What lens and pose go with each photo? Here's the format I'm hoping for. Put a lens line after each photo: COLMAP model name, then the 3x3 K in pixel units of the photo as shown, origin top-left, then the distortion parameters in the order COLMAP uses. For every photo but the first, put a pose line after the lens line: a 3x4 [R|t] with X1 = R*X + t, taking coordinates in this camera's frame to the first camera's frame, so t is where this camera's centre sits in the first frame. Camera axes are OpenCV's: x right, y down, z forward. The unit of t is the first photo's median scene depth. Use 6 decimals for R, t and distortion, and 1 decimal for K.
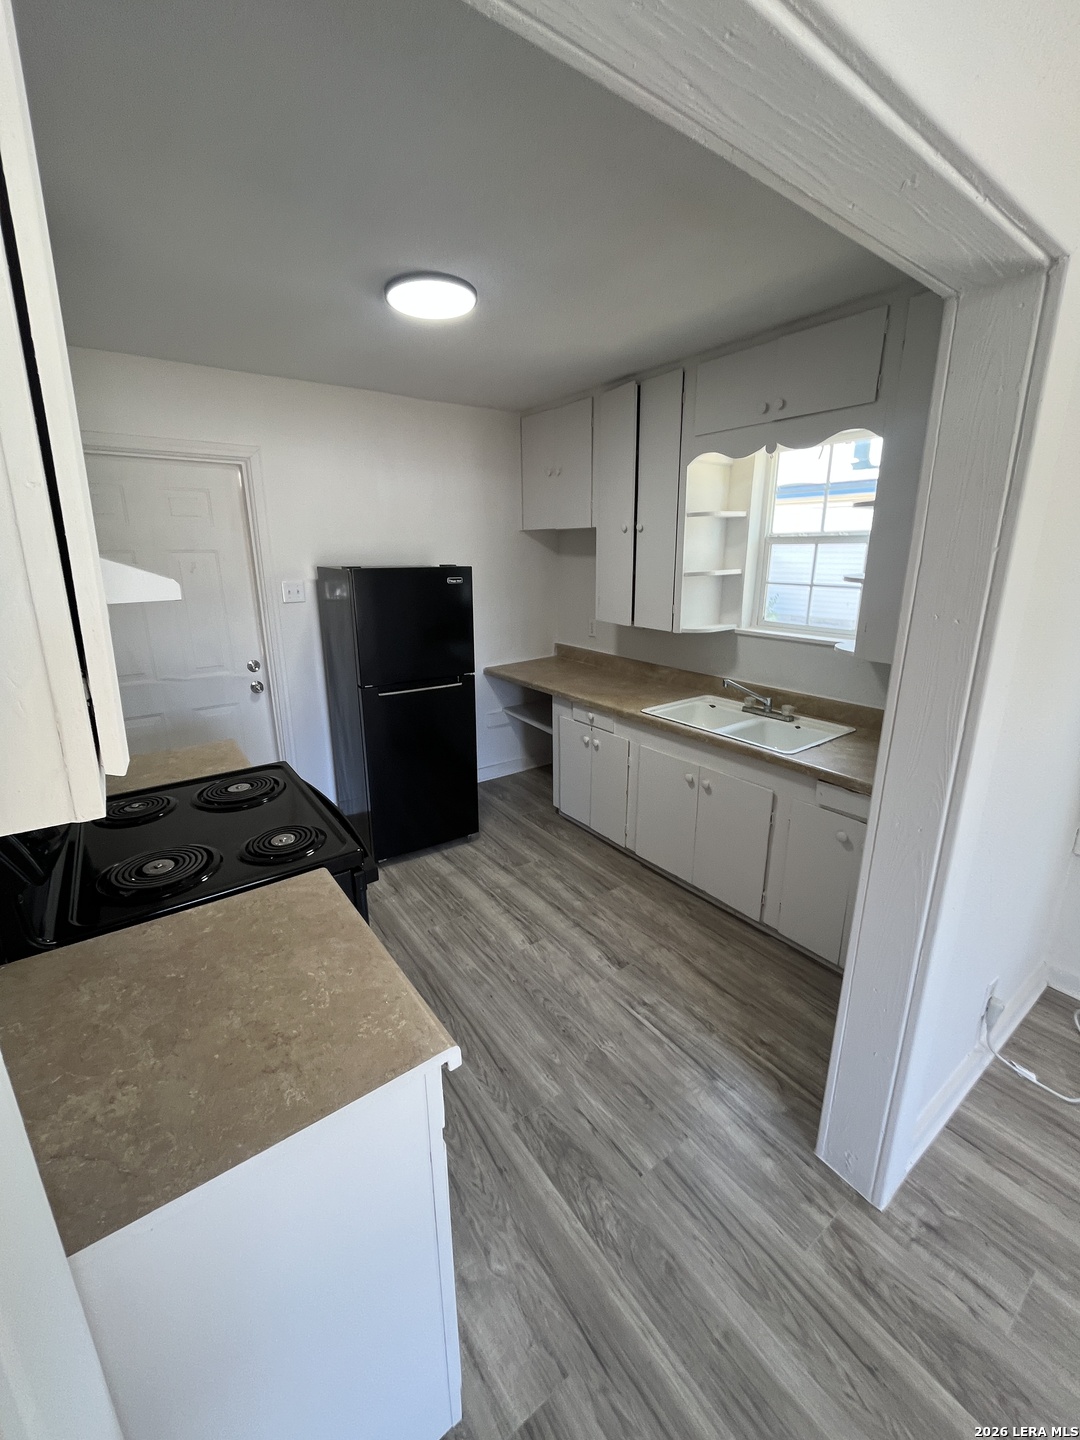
lens RADIAL K [[582.8, 0, 538.1], [0, 582.8, 711.8], [0, 0, 1]] dist [-0.000625, 0.000013]
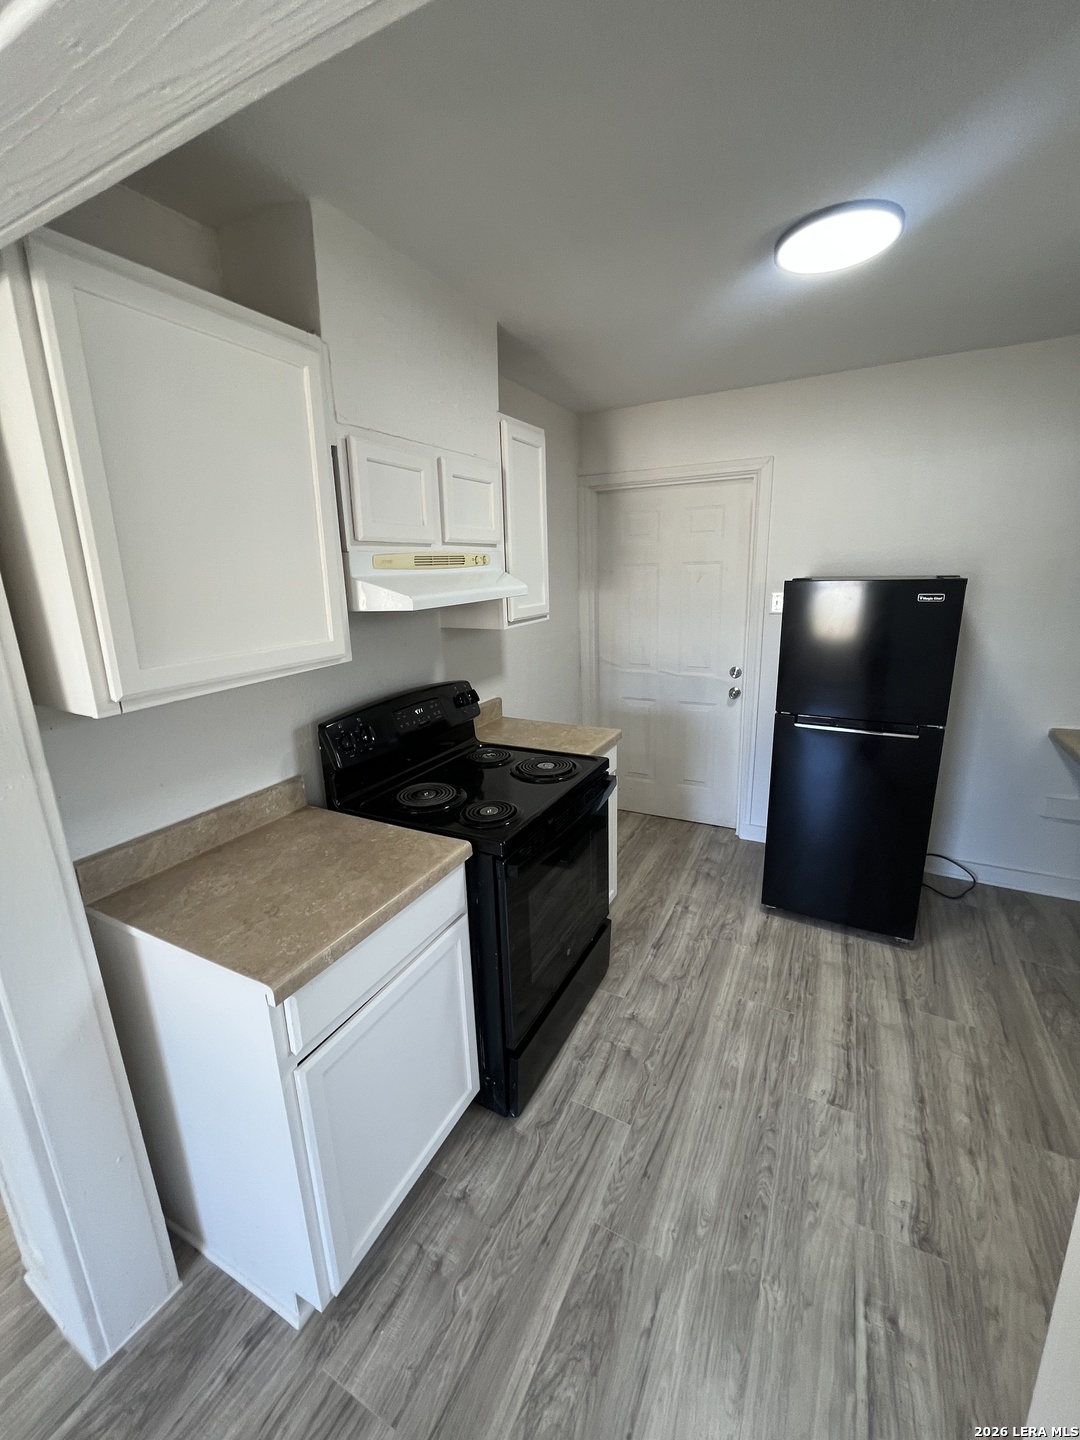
lens RADIAL K [[582.8, 0, 538.1], [0, 582.8, 711.8], [0, 0, 1]] dist [-0.000625, 0.000013]
pose [[0.446548, 0.205800, -0.870771, 0.410869], [-0.207643, 0.970456, 0.122877, -0.099120], [0.870333, 0.125940, 0.476088, 0.325519]]
